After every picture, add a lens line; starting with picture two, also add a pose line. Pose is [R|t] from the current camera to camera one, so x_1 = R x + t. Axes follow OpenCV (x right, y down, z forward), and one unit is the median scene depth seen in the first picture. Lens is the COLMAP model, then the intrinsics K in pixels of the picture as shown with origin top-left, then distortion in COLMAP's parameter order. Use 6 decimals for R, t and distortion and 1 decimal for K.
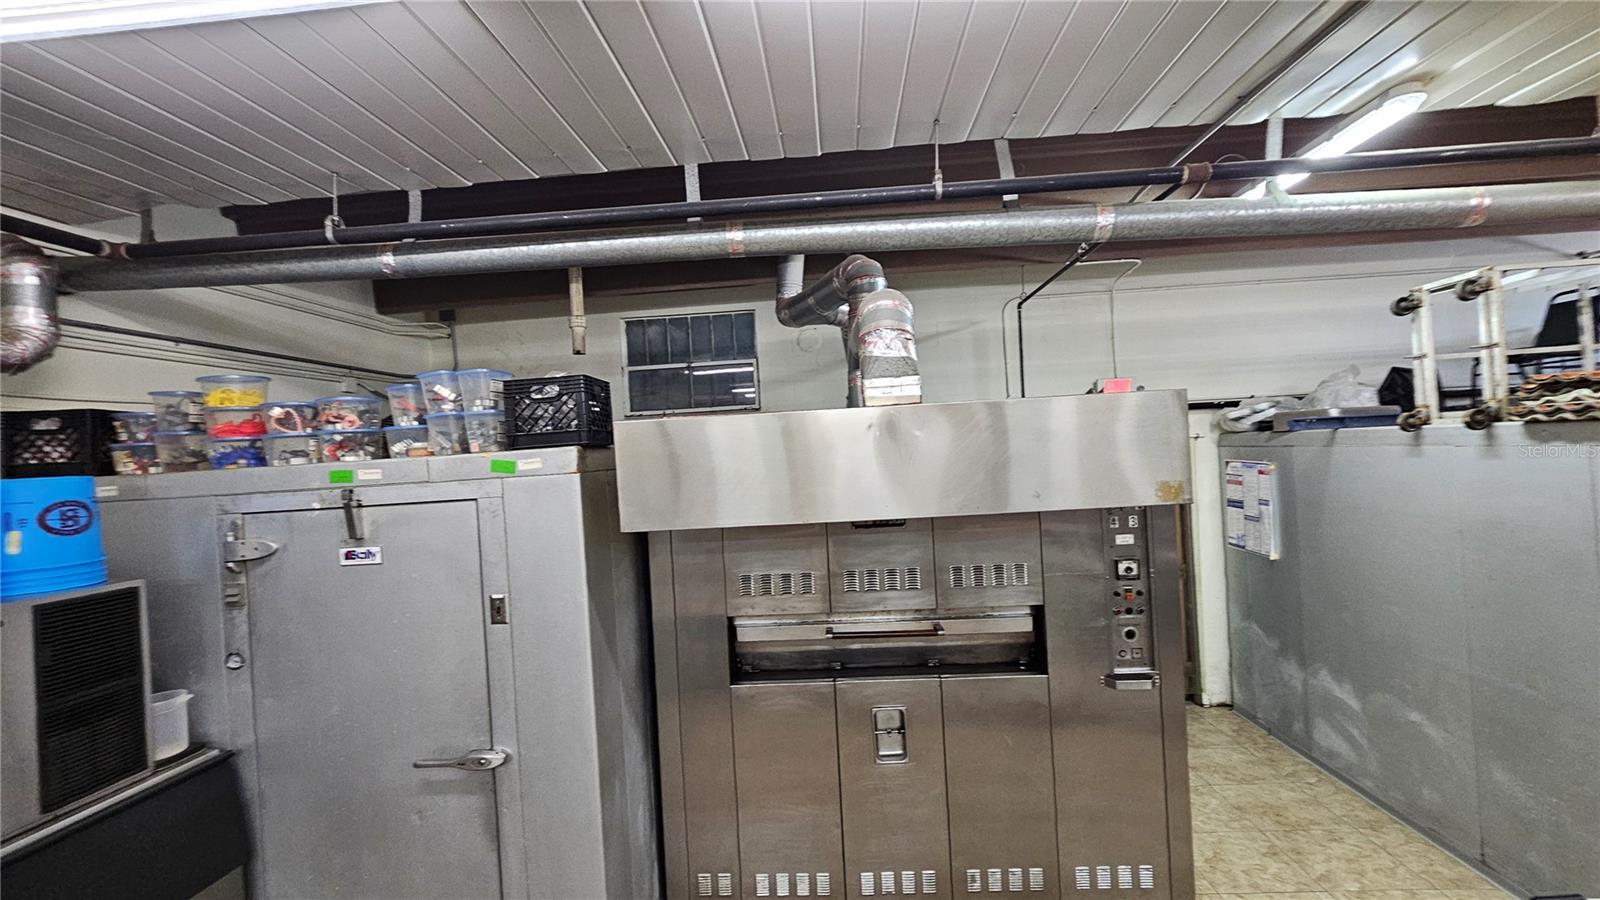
lens RADIAL K [[658.5, 0, 805.3], [0, 658.5, 458.8], [0, 0, 1]] dist [-0.002273, 0.002345]
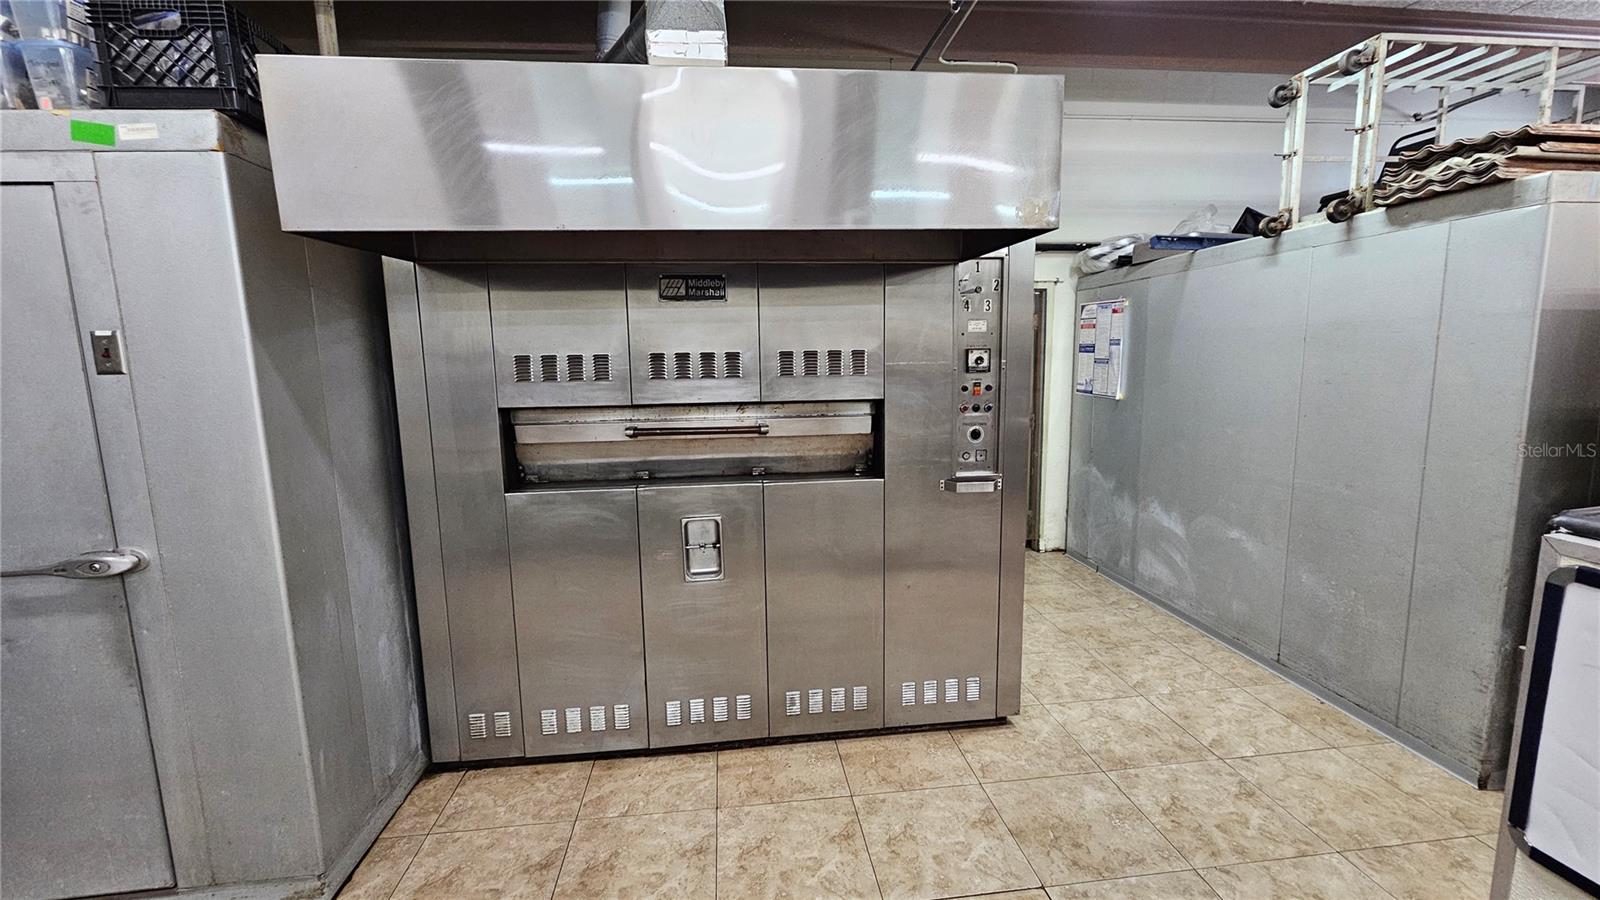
lens RADIAL K [[658.5, 0, 788.9], [0, 658.5, 452.3], [0, 0, 1]] dist [-0.002273, 0.002345]
pose [[0.986003, 0.008945, 0.166489, 0.093548], [-0.031965, 0.990178, 0.136107, 0.172014], [-0.163636, -0.139523, 0.976605, 0.163151]]
